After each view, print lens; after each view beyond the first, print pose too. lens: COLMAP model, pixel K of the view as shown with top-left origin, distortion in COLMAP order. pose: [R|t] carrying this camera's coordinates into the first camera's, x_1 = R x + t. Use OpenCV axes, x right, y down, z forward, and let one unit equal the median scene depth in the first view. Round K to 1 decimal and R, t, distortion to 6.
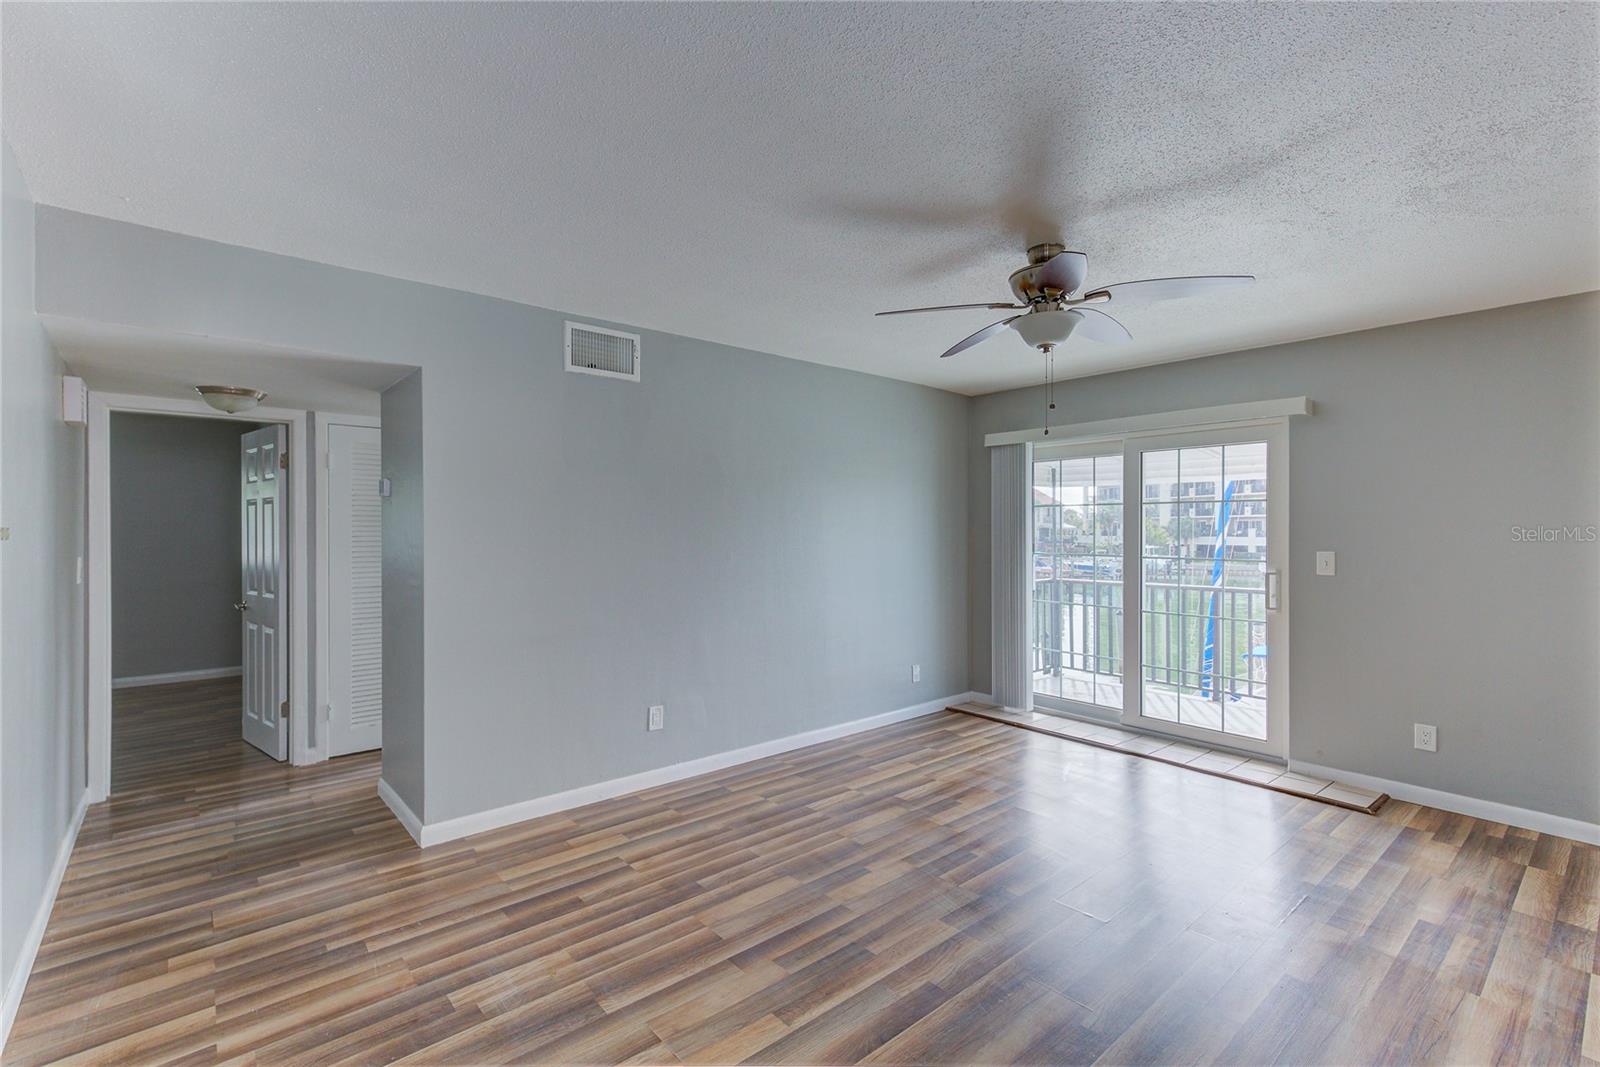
lens RADIAL K [[711.3, 0, 790.9], [0, 711.3, 532.3], [0, 0, 1]] dist [0.020216, 0.000439]
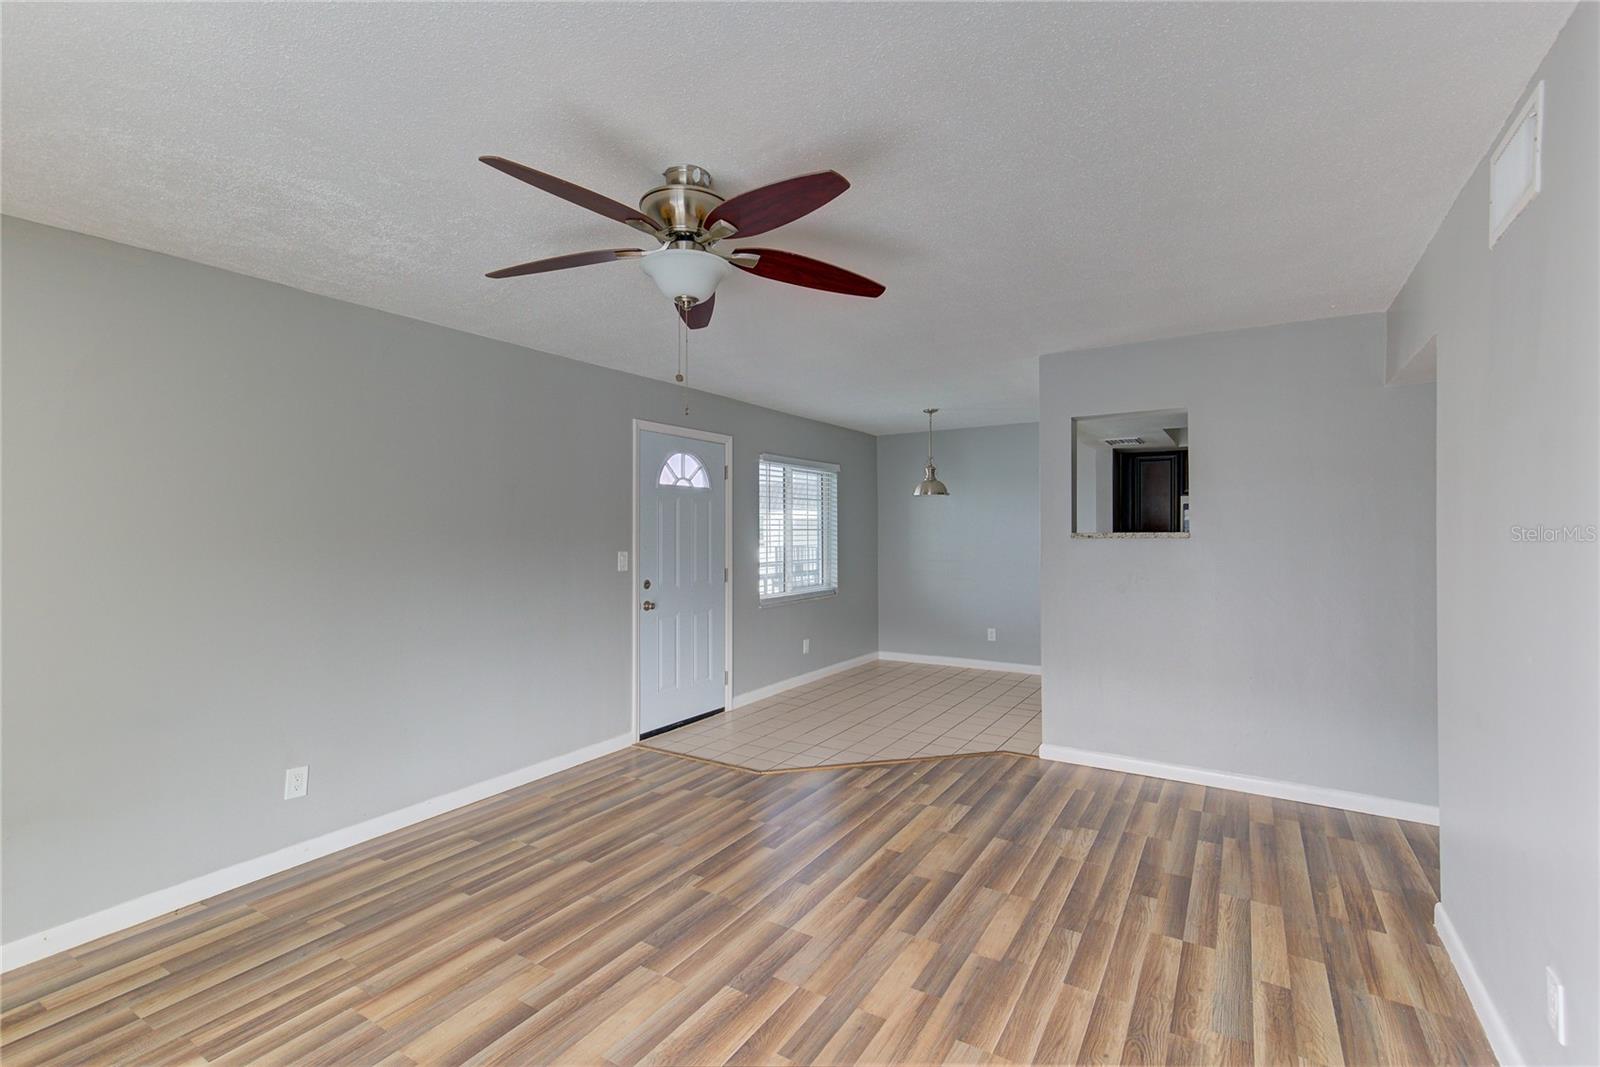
lens RADIAL K [[722.1, 0, 796.8], [0, 722.1, 532.7], [0, 0, 1]] dist [0.022739, 0.000013]
pose [[-0.952391, 0.003551, -0.304858, 0.433723], [0.002731, 0.999991, 0.003117, -0.010265], [0.304867, 0.002135, -0.952393, 1.593045]]
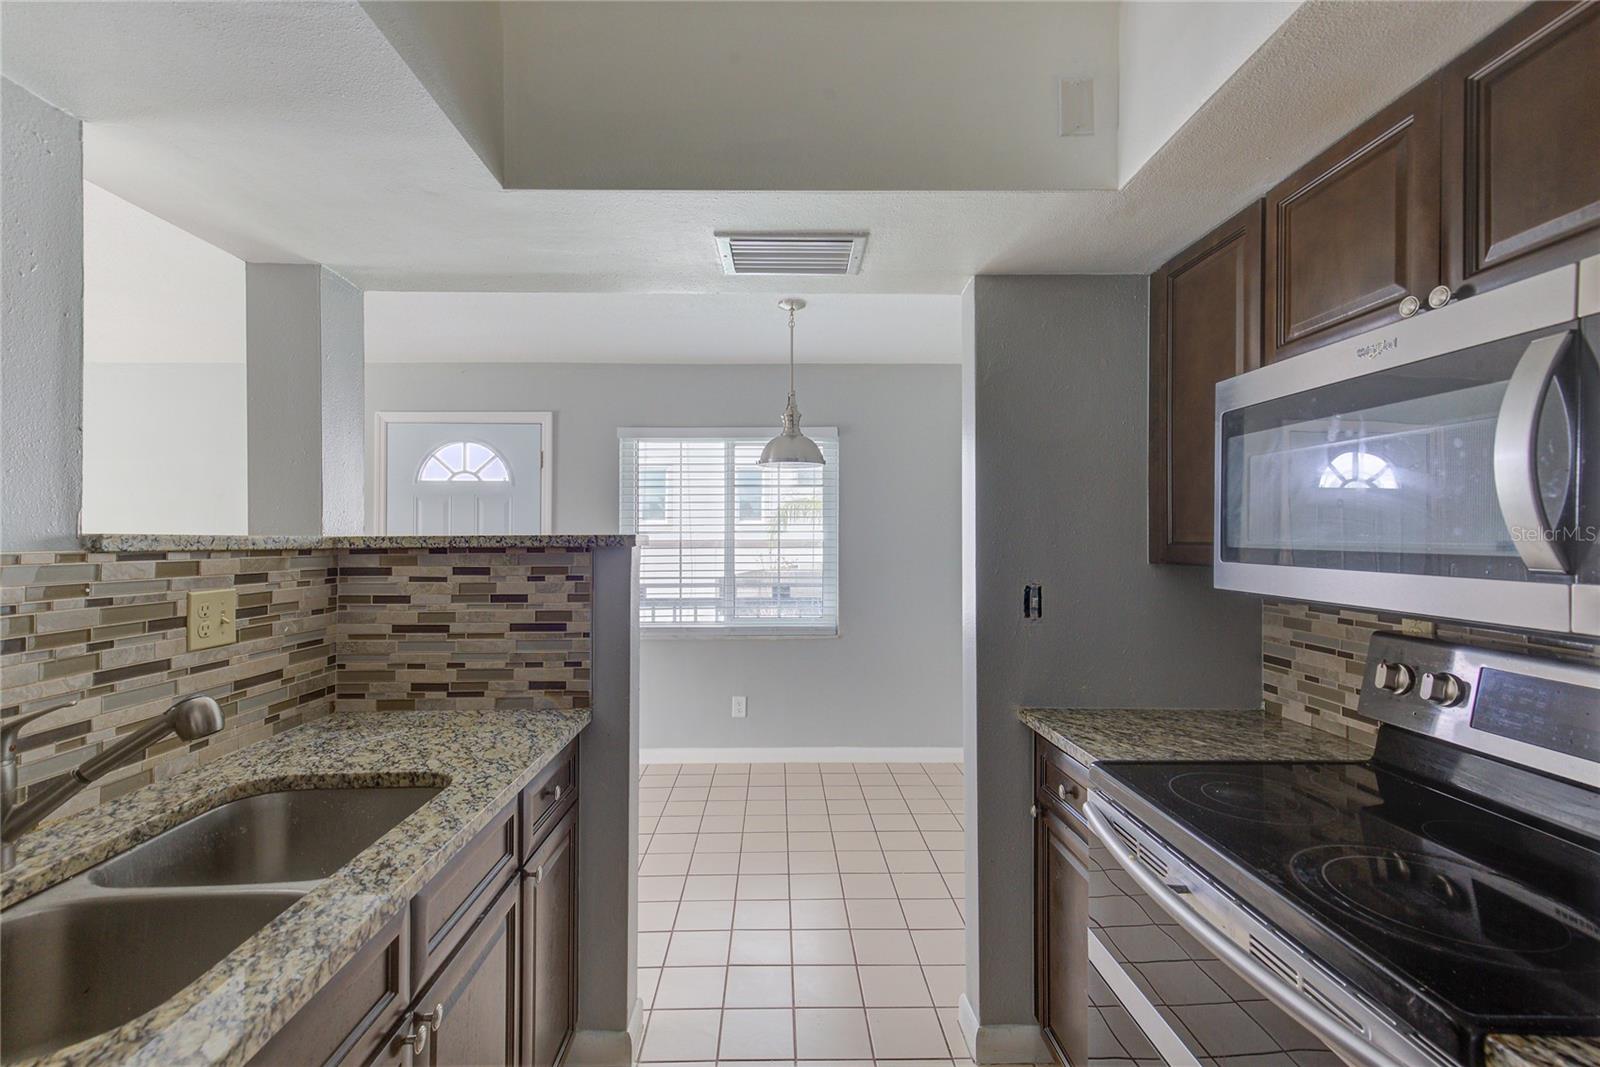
lens RADIAL K [[734.6, 0, 794.6], [0, 734.6, 533.4], [0, 0, 1]] dist [0.014595, 0.000335]
pose [[-0.779624, 0.009309, 0.626179, -1.234096], [0.006644, 0.999956, -0.006593, 0.001656], [-0.626213, -0.000980, -0.779652, 0.621965]]
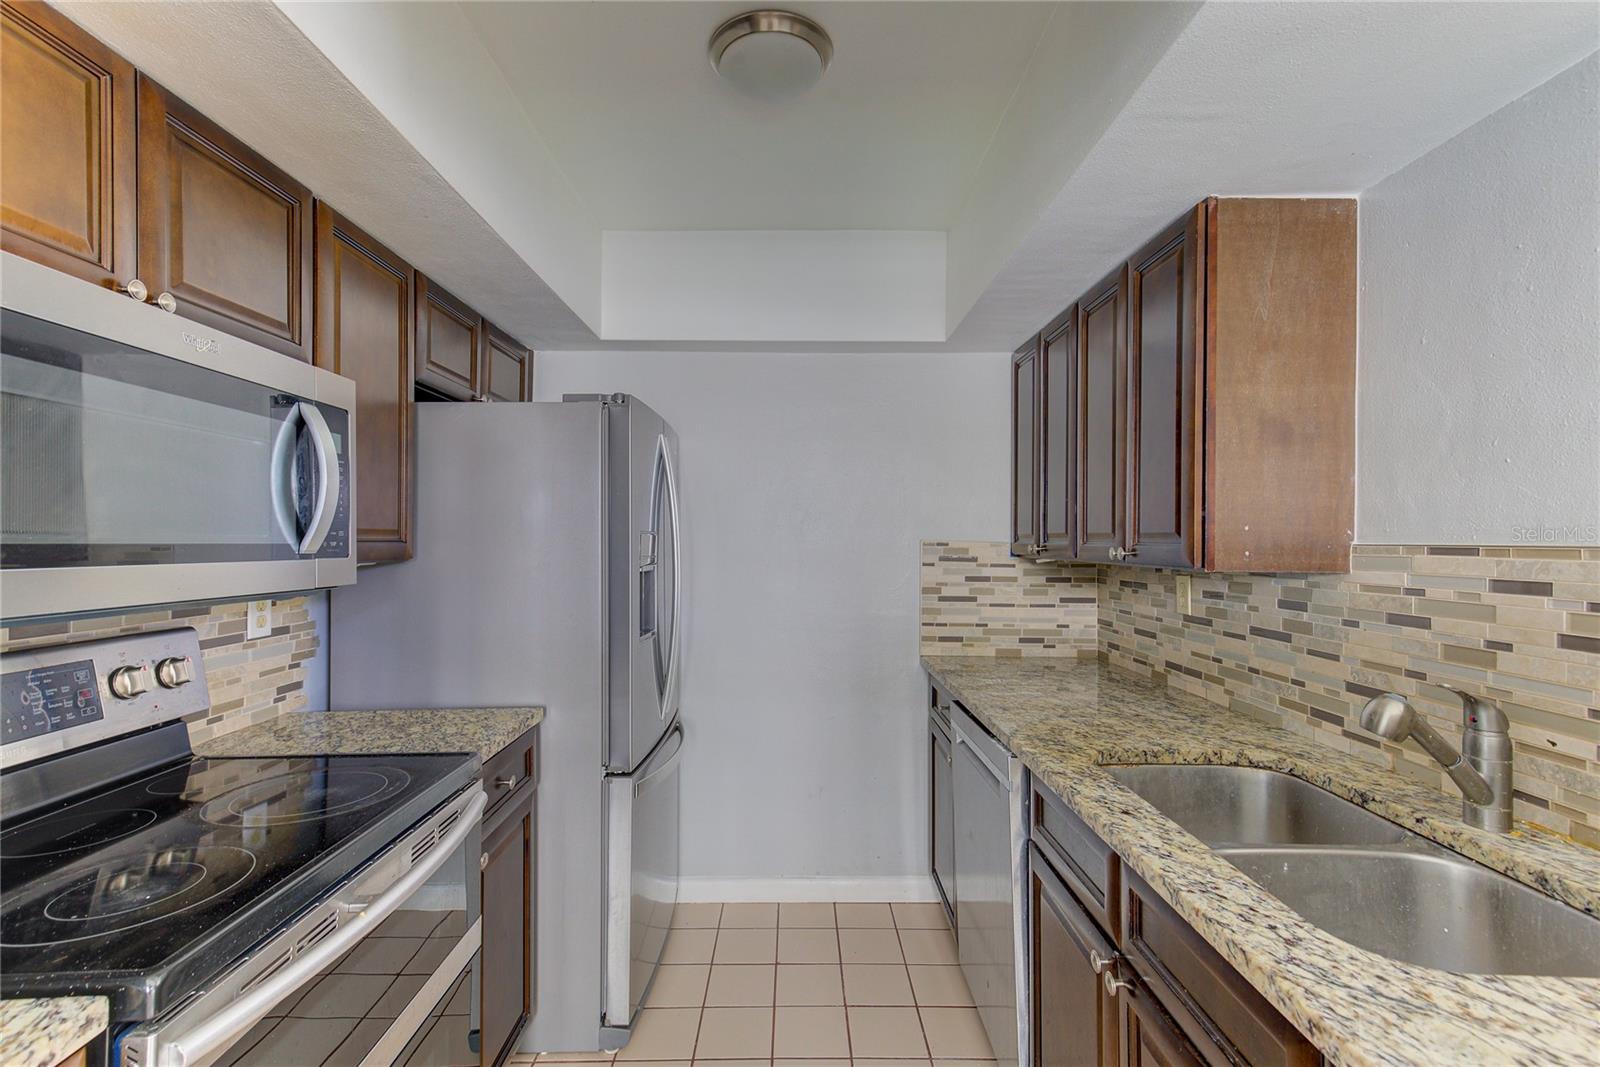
lens RADIAL K [[734.6, 0, 794.6], [0, 734.6, 533.4], [0, 0, 1]] dist [0.014595, 0.000335]
pose [[0.766029, 0.003898, -0.642795, -0.773372], [-0.008356, 0.999957, -0.003895, 0.004170], [0.642752, 0.008355, 0.766029, 0.076888]]
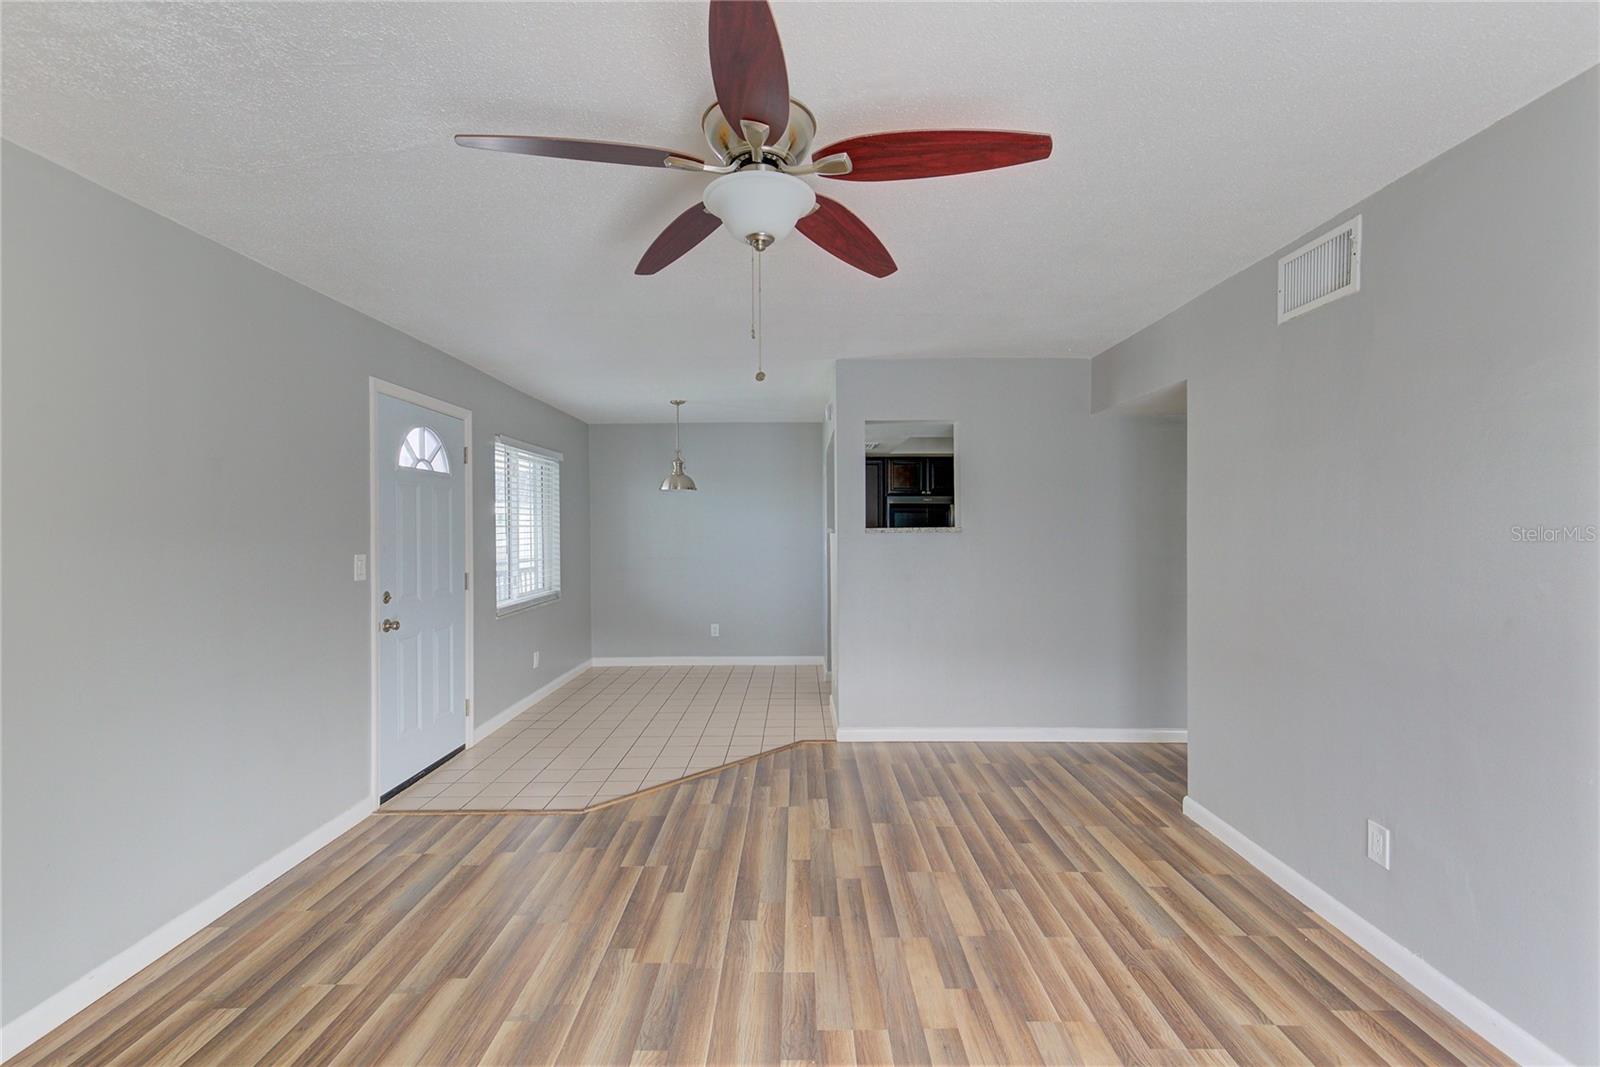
lens RADIAL K [[722.1, 0, 796.8], [0, 722.1, 532.7], [0, 0, 1]] dist [0.022739, 0.000013]
pose [[-0.648139, 0.009082, -0.761468, 0.740061], [0.004118, 0.999956, 0.008421, -0.007691], [0.761511, 0.002322, -0.648148, 1.287945]]
